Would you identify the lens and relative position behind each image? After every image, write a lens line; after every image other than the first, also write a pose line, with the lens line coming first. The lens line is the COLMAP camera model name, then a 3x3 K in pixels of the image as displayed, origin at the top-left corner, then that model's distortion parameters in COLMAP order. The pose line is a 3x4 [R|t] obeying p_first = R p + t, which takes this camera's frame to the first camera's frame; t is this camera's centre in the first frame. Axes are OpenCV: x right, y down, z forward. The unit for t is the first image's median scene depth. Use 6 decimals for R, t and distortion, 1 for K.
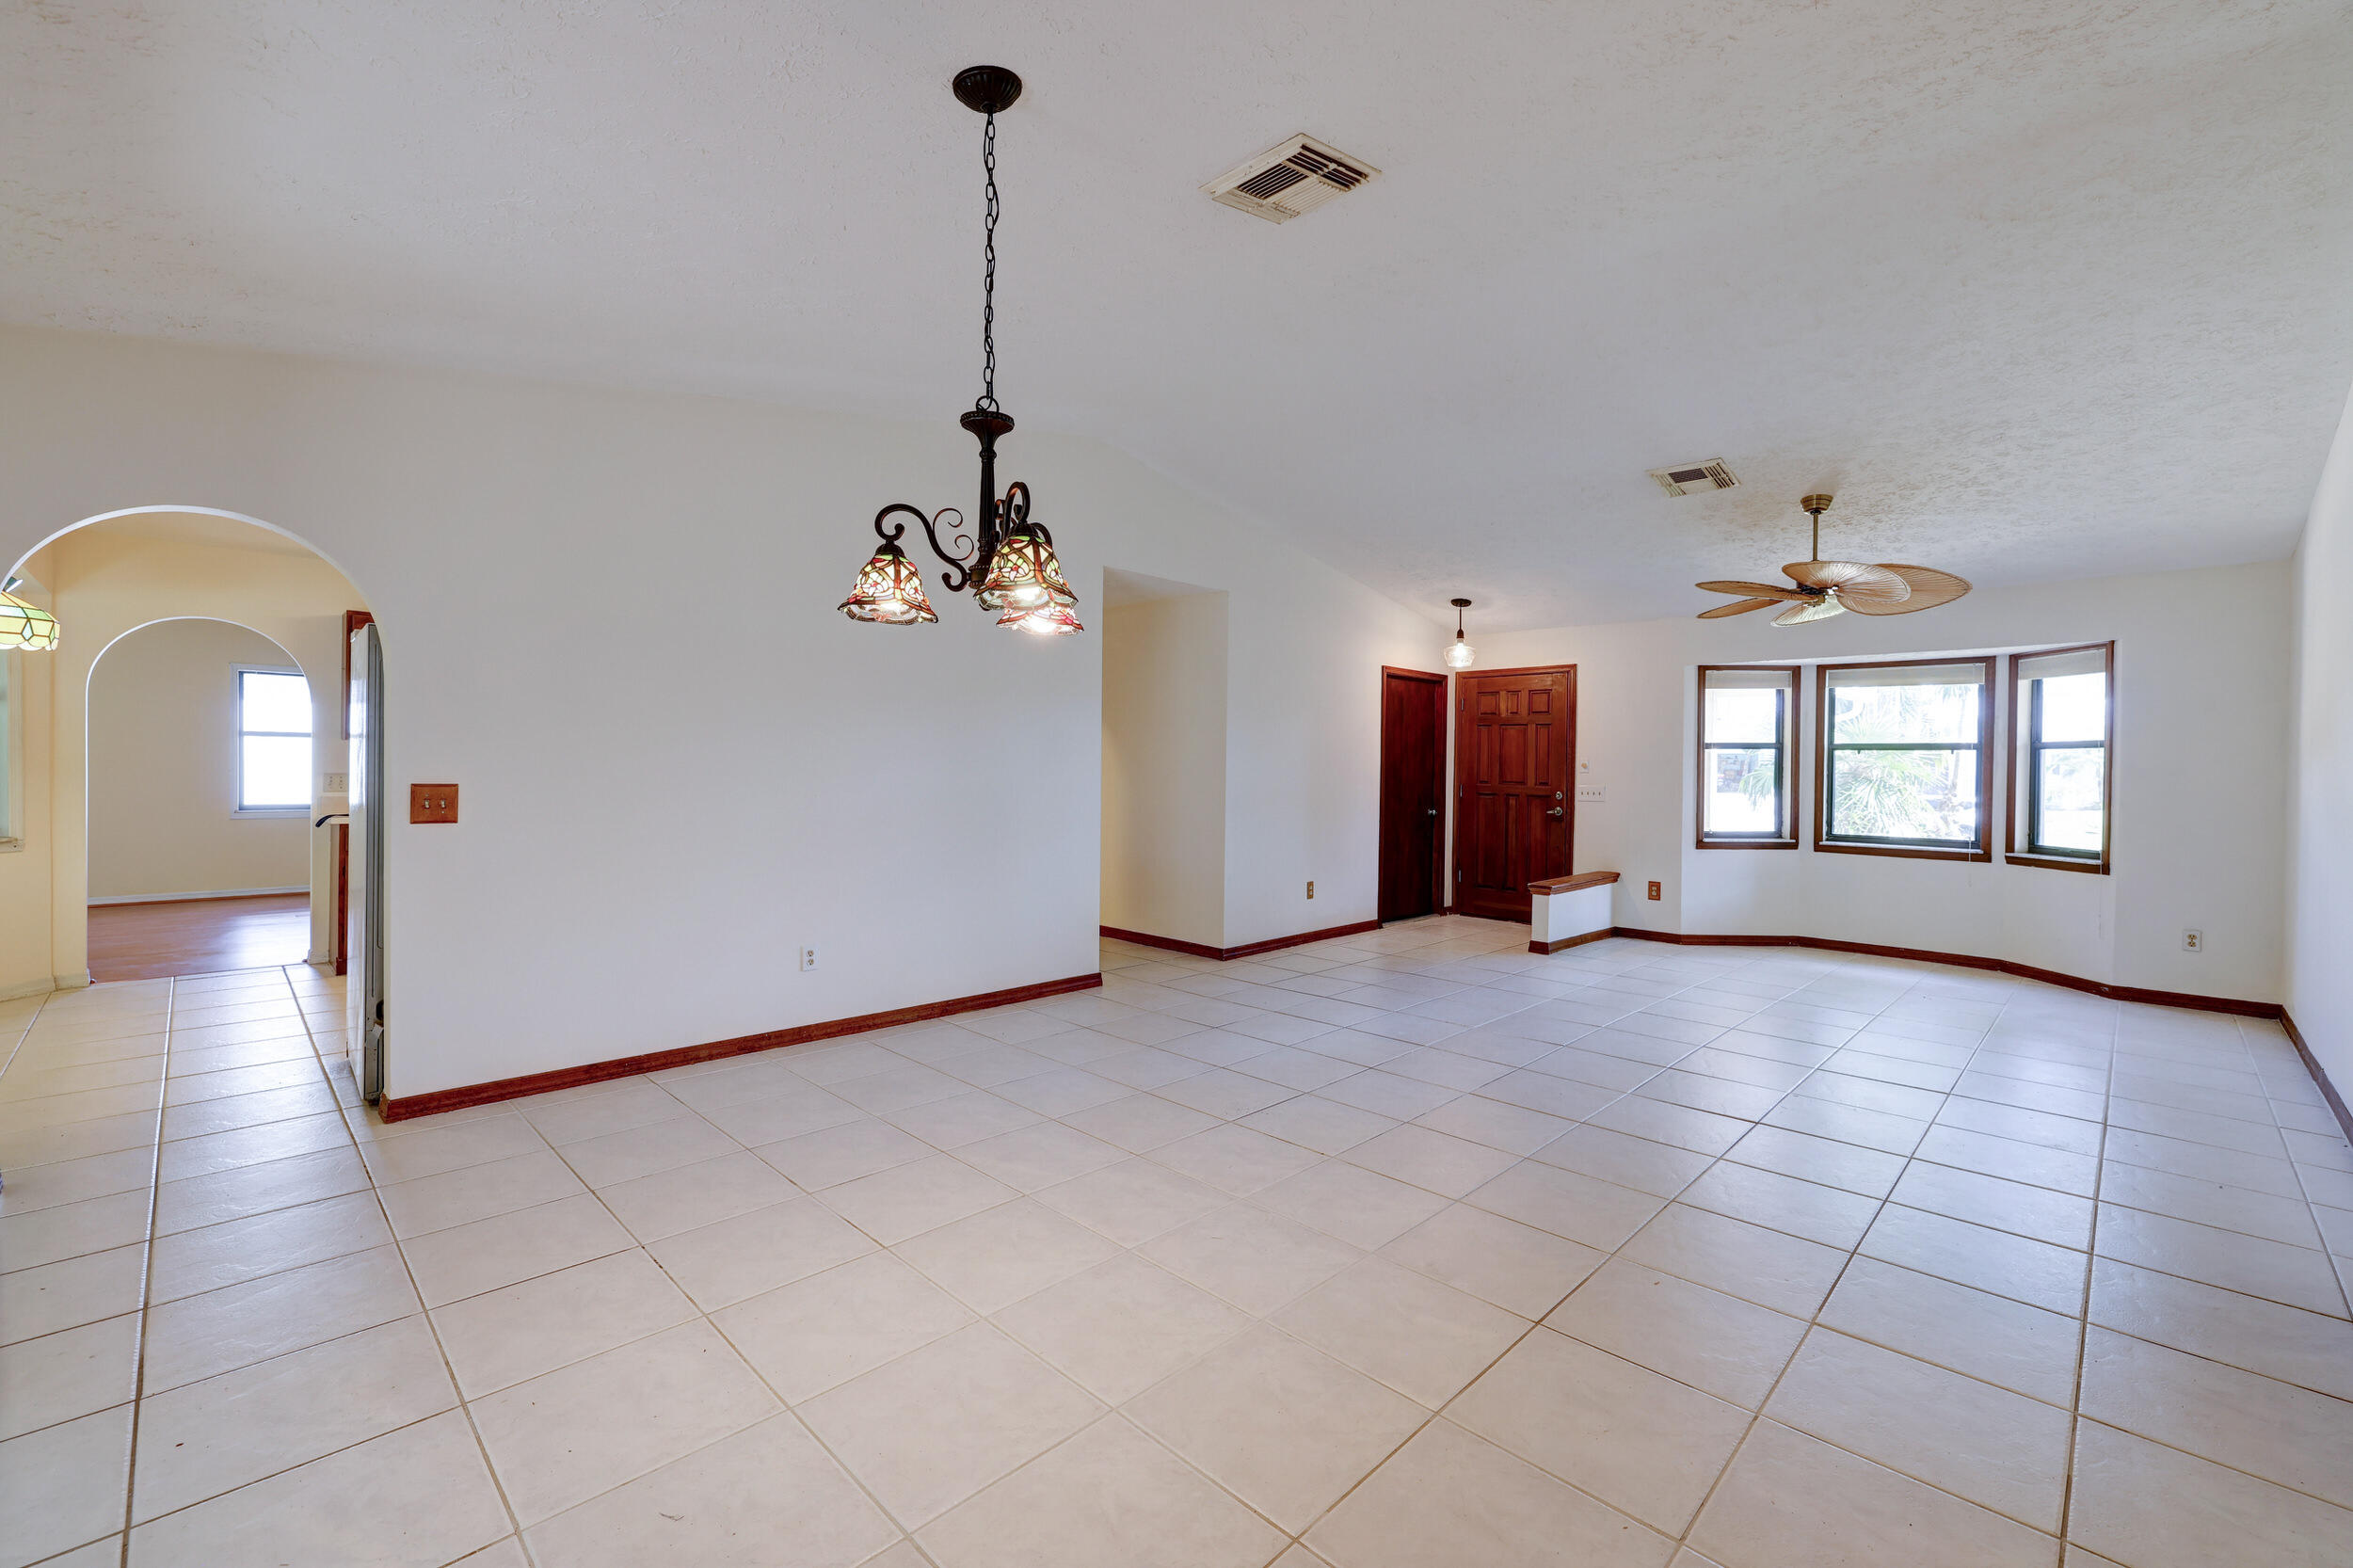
lens RADIAL K [[976.5, 0, 1183.9], [0, 976.5, 774.9], [0, 0, 1]] dist [-0.001021, 0.000149]
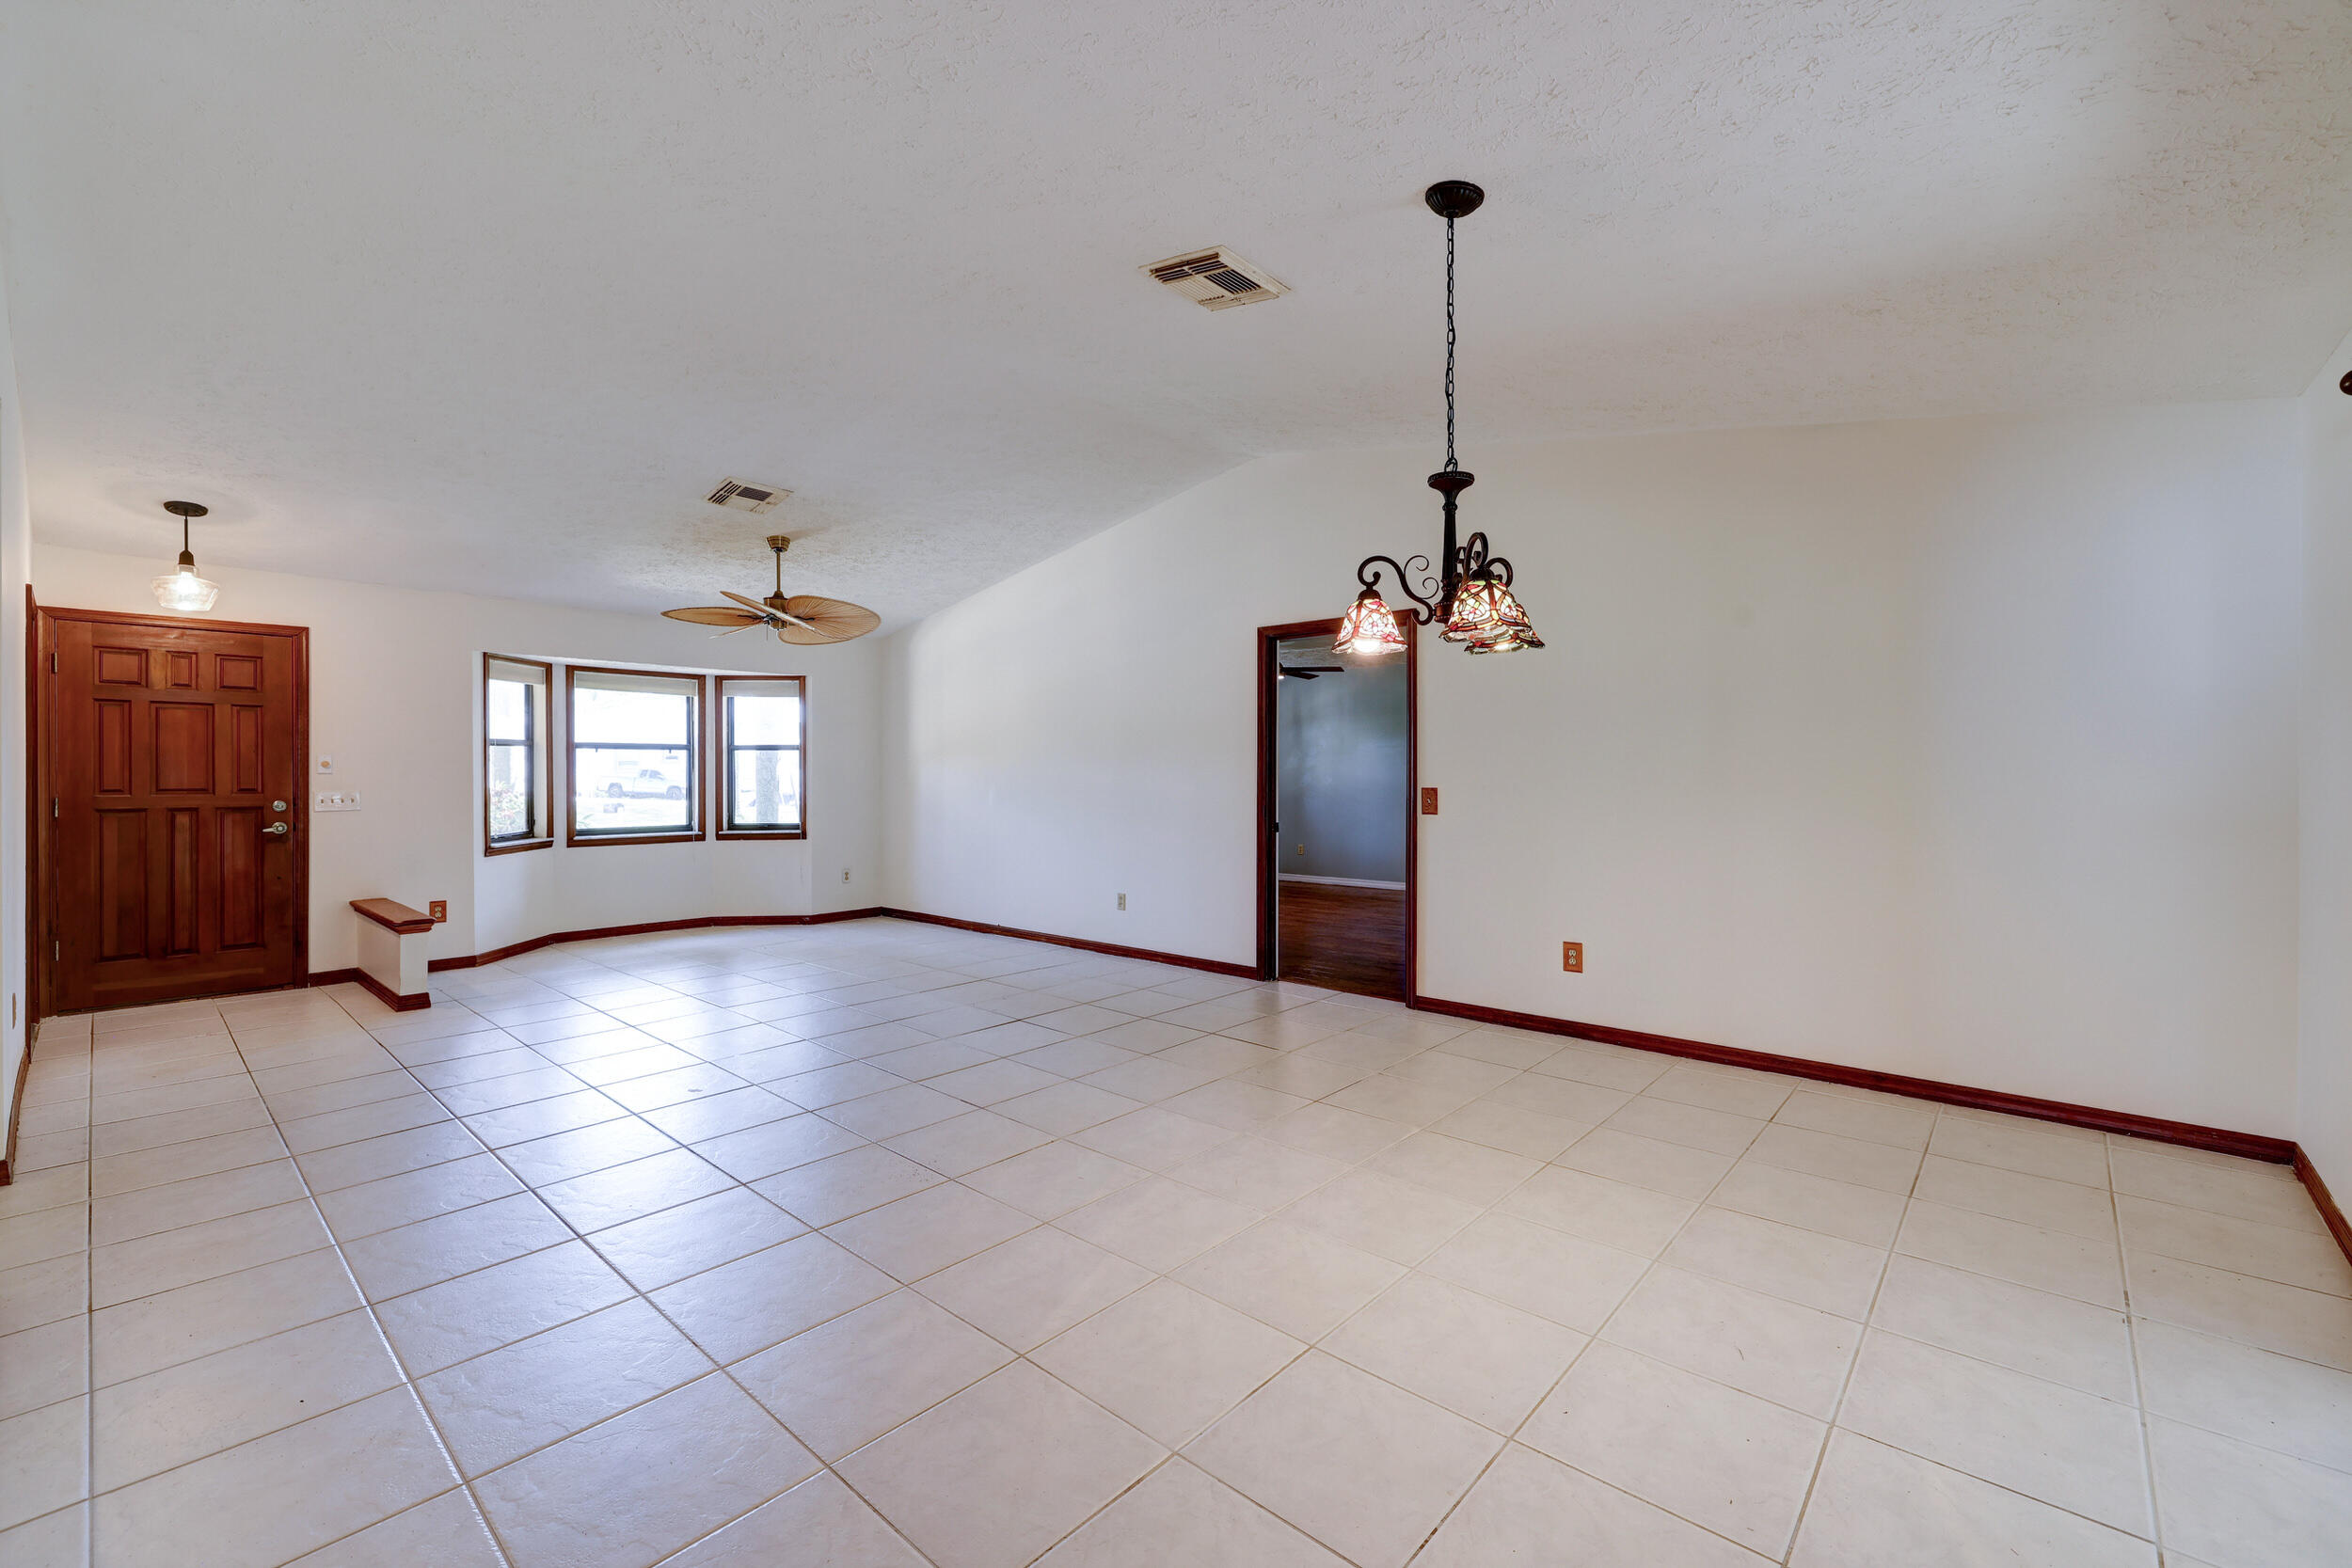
lens RADIAL K [[975.2, 0, 1178.6], [0, 975.2, 775.9], [0, 0, 1]] dist [0.000484, -0.000467]
pose [[-0.042443, -0.017424, 0.998947, -0.380852], [0.009237, 0.999798, 0.017831, -0.008336], [-0.999056, 0.009985, -0.042273, 0.384417]]
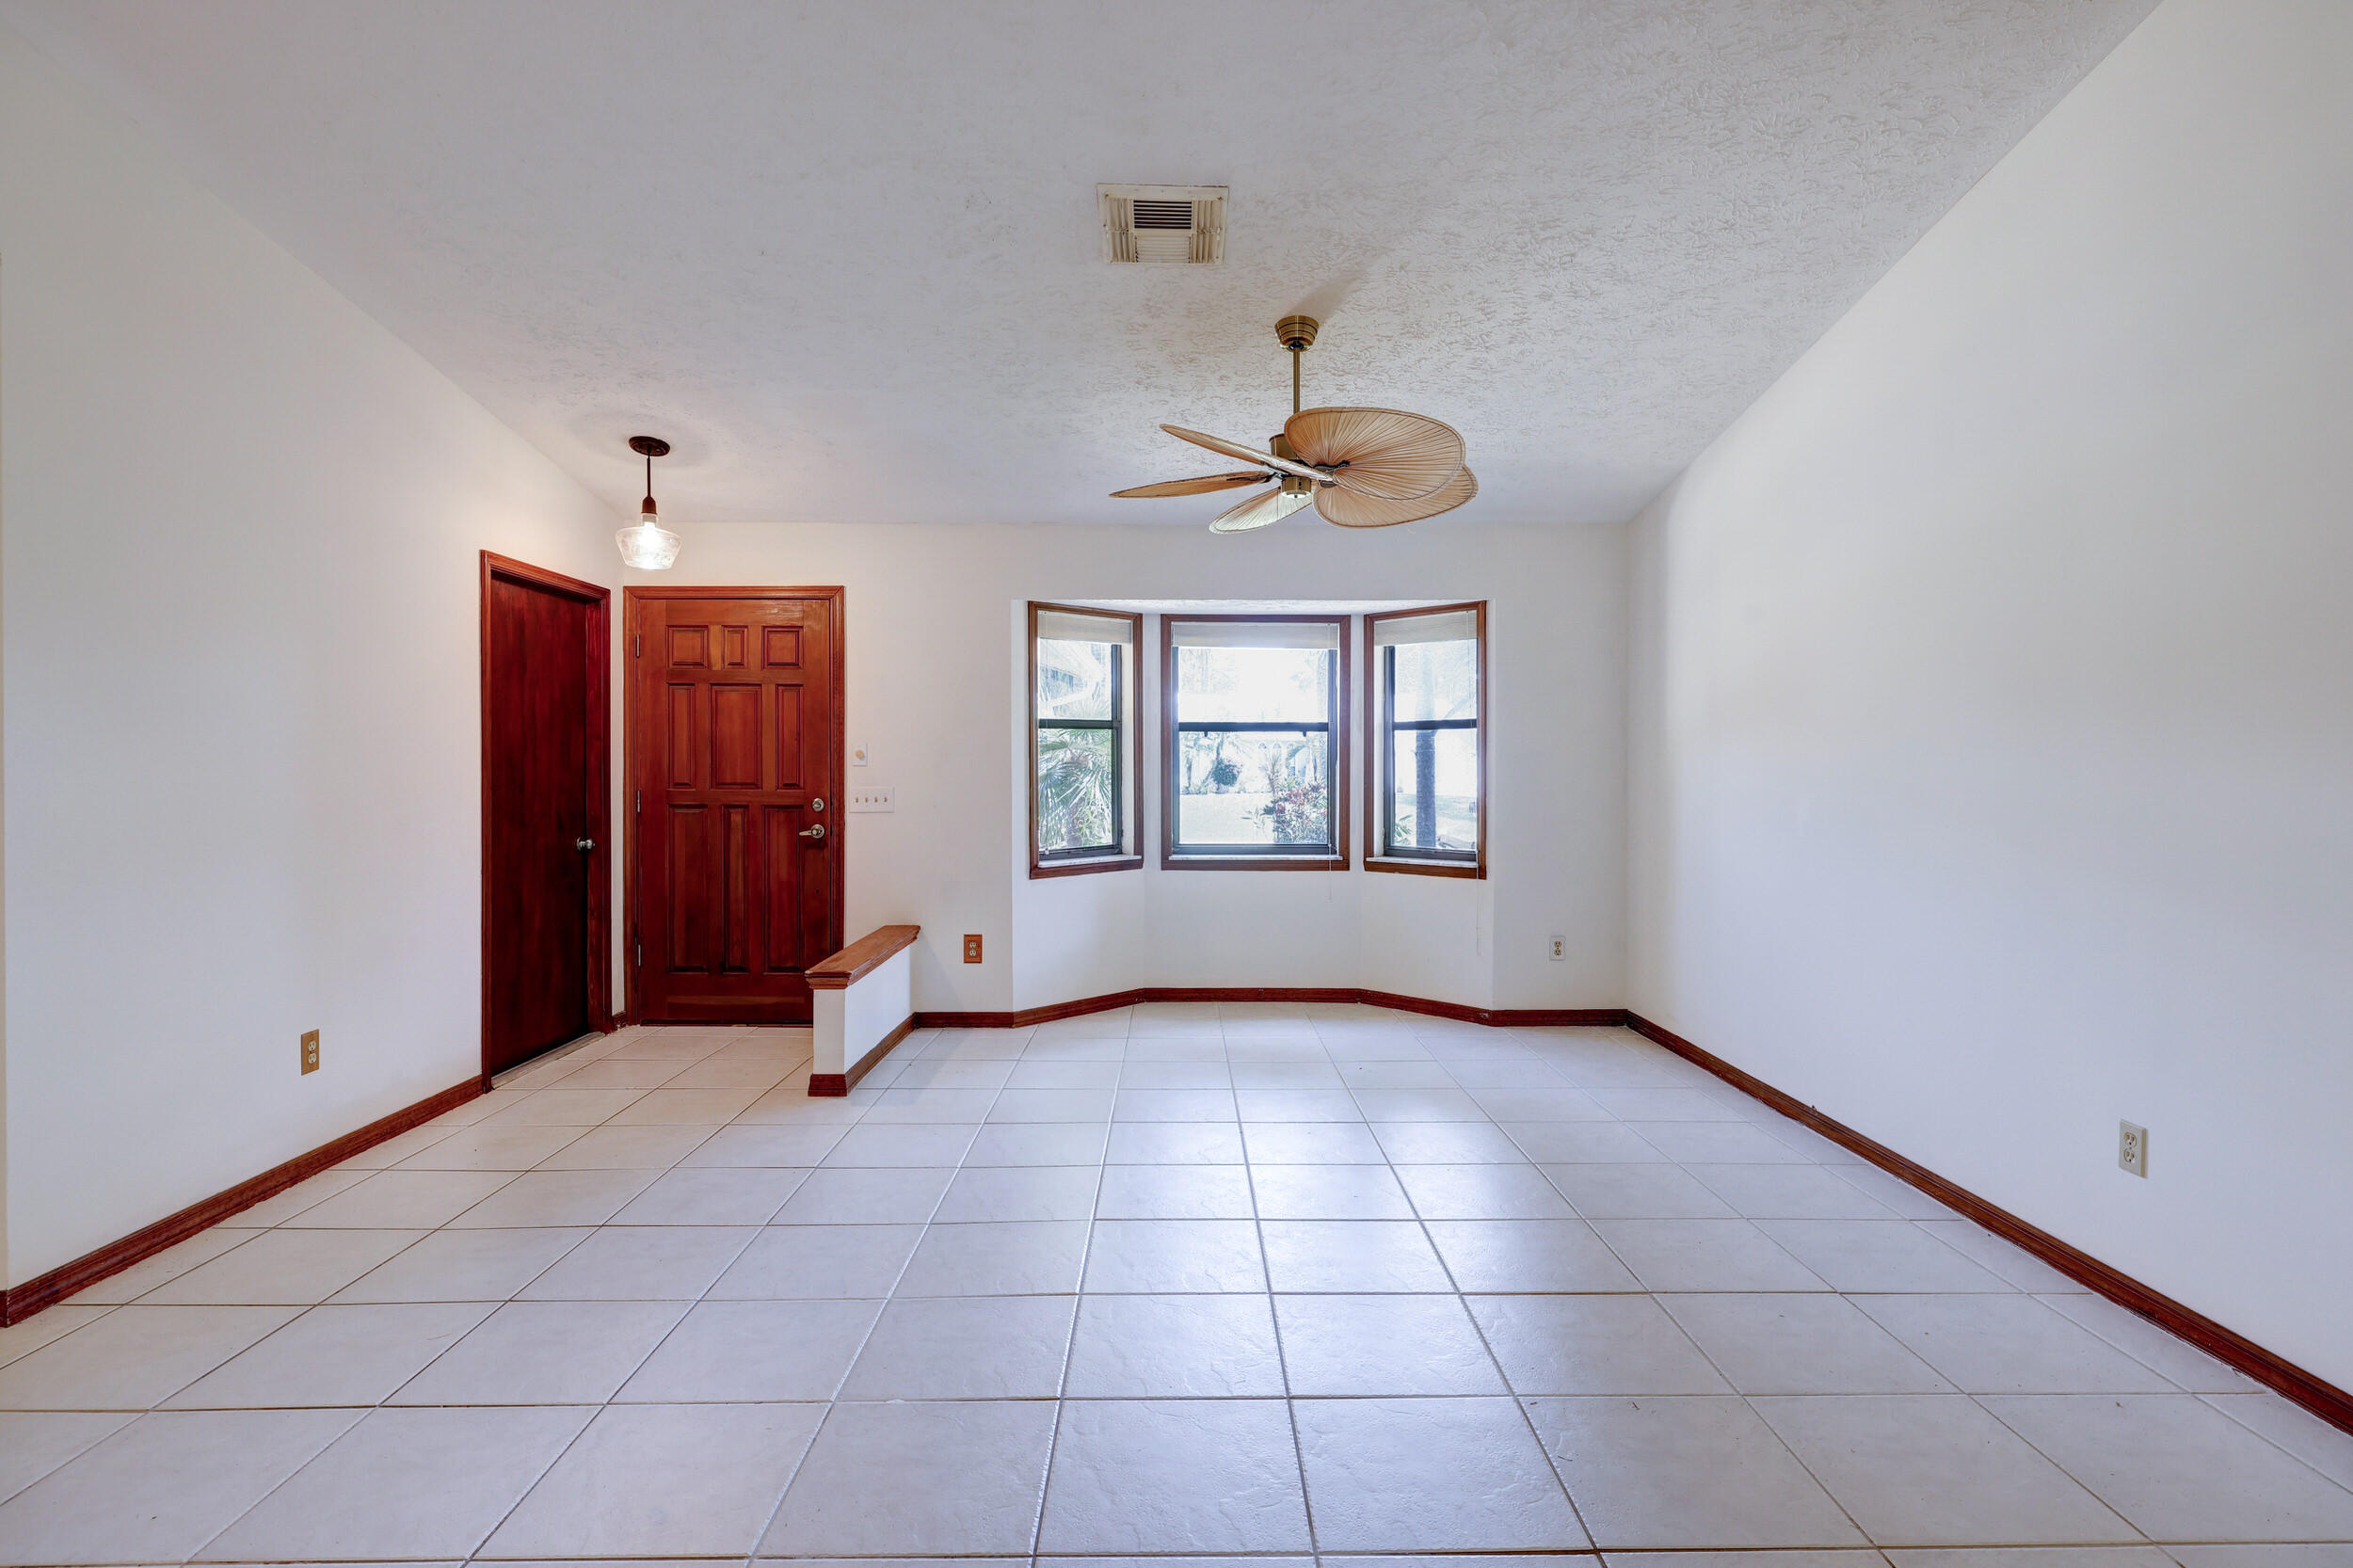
lens RADIAL K [[1169.2, 0, 1181.5], [0, 1169.2, 776.5], [0, 0, 1]] dist [-0.001160, 0.000016]
pose [[0.710346, -0.019663, 0.703578, 0.040764], [0.014983, 0.999806, 0.012815, -0.002169], [-0.703693, 0.001439, 0.710502, 0.351041]]
